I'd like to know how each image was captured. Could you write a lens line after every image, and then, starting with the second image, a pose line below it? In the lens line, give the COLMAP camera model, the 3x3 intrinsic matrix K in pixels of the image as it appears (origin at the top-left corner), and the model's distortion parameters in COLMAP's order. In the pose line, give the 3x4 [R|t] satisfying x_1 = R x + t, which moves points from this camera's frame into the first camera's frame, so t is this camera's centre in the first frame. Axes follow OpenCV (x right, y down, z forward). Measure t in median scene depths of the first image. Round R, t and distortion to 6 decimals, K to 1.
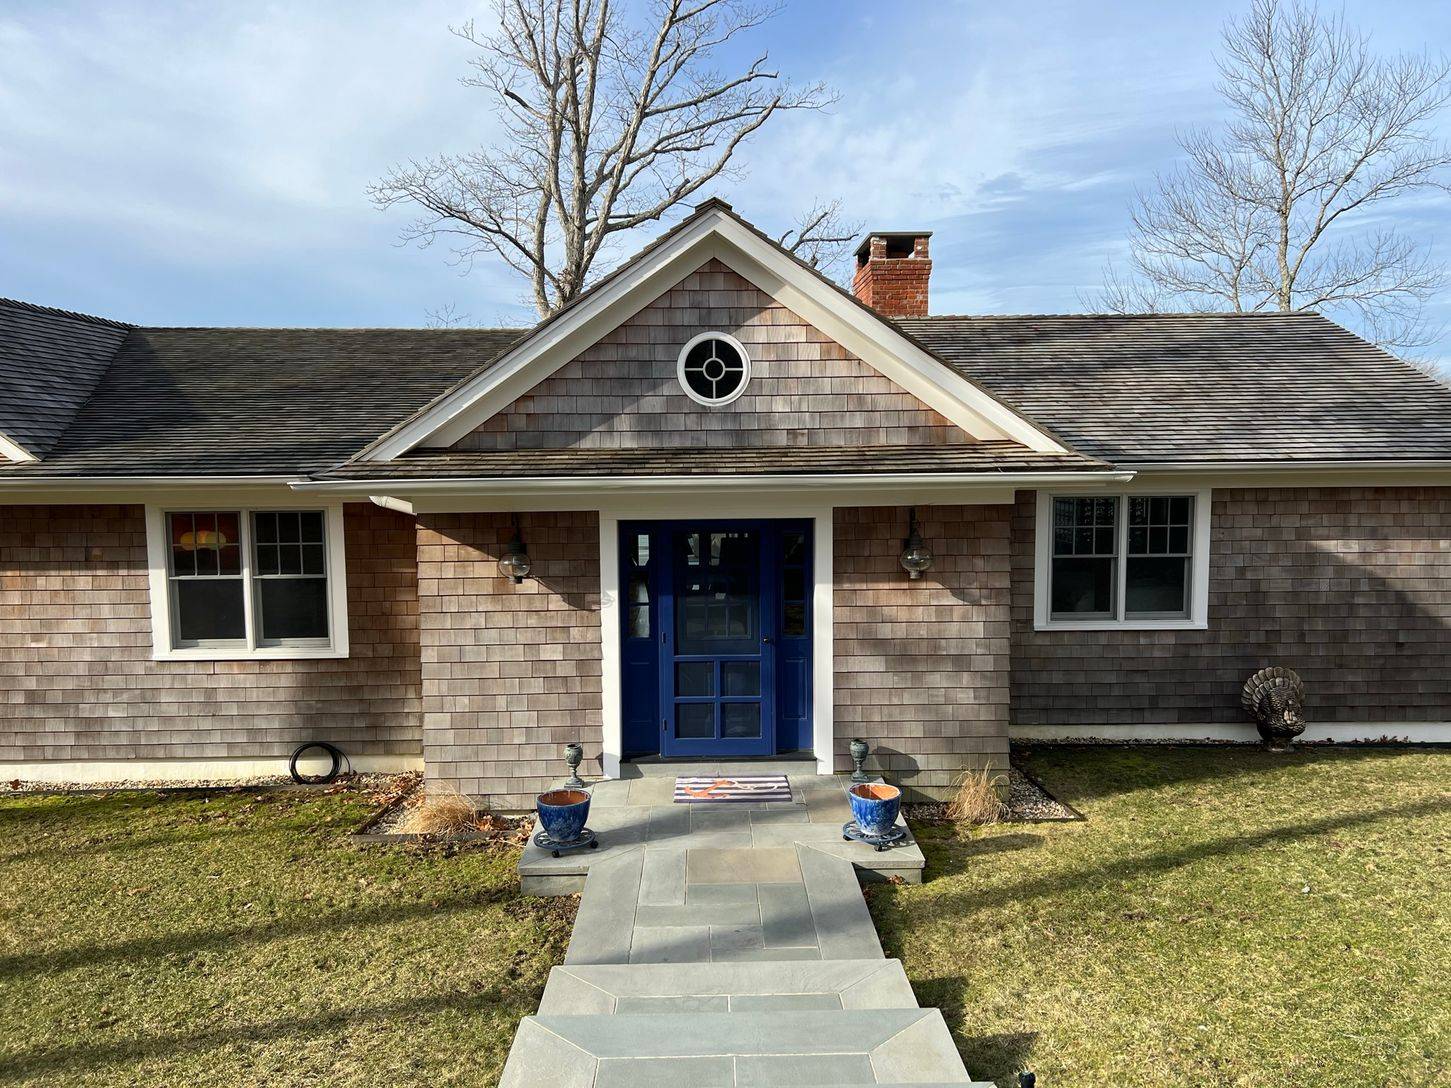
lens RADIAL K [[1097.4, 0, 729.7], [0, 1097.4, 550.5], [0, 0, 1]] dist [0.021571, -0.020148]
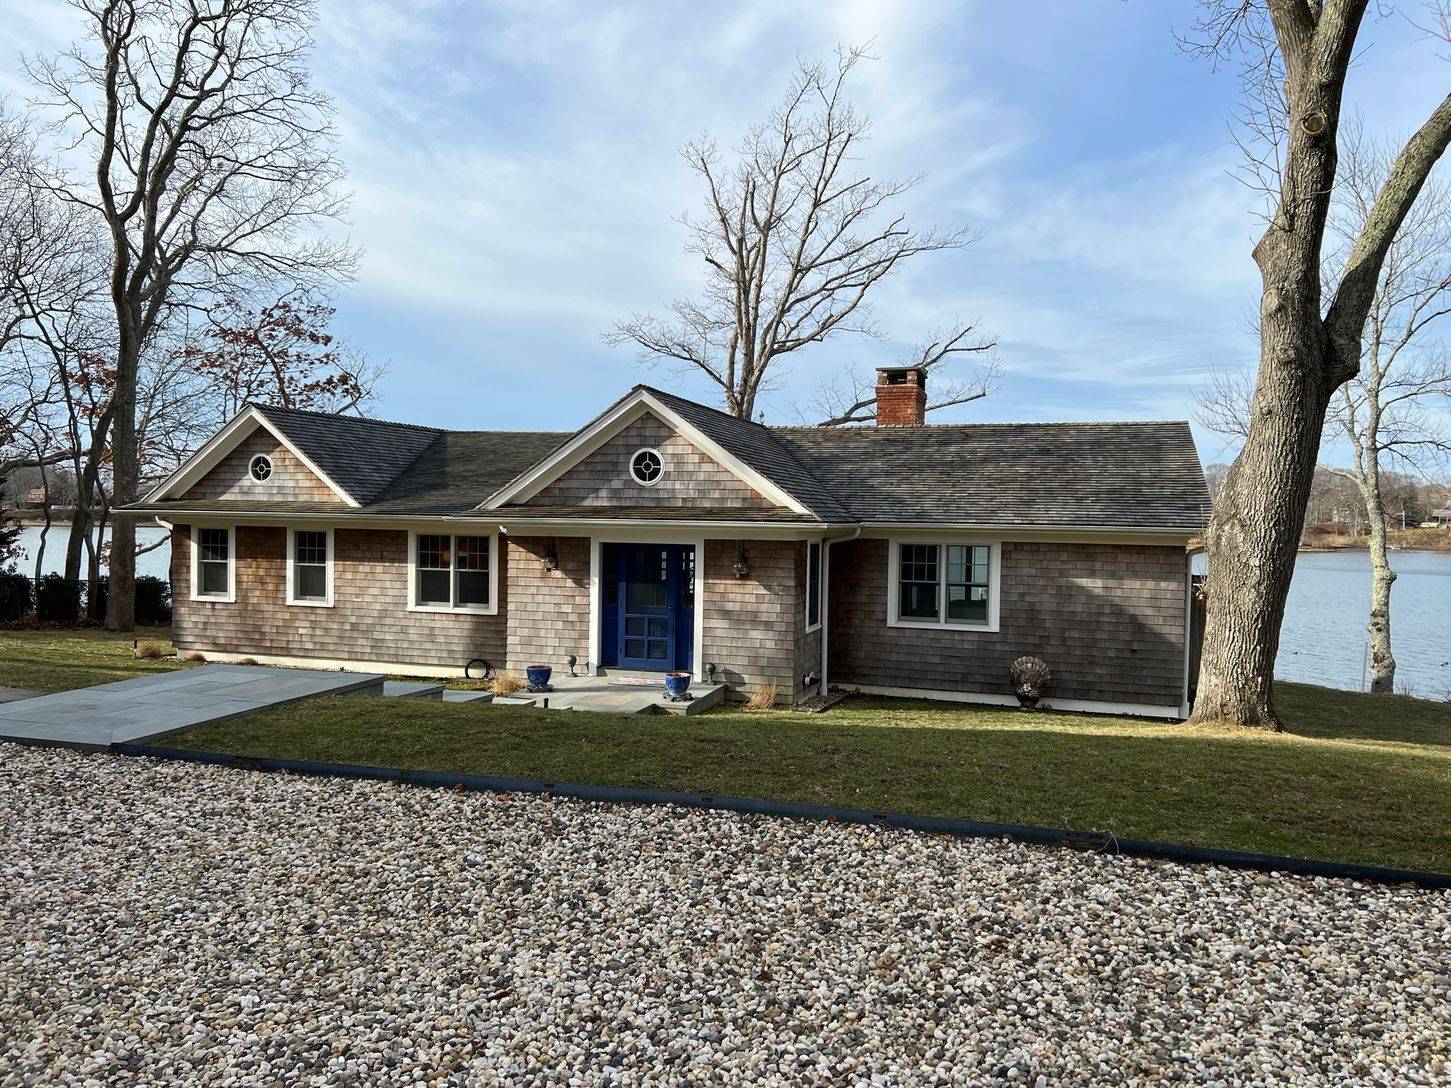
lens RADIAL K [[1097.4, 0, 723.3], [0, 1097.4, 539.7], [0, 0, 1]] dist [0.021571, -0.020148]
pose [[0.947863, 0.031504, -0.317117, 0.627034], [-0.054328, 0.996509, -0.063388, 0.068959], [0.314013, 0.077311, 0.946266, -0.678631]]
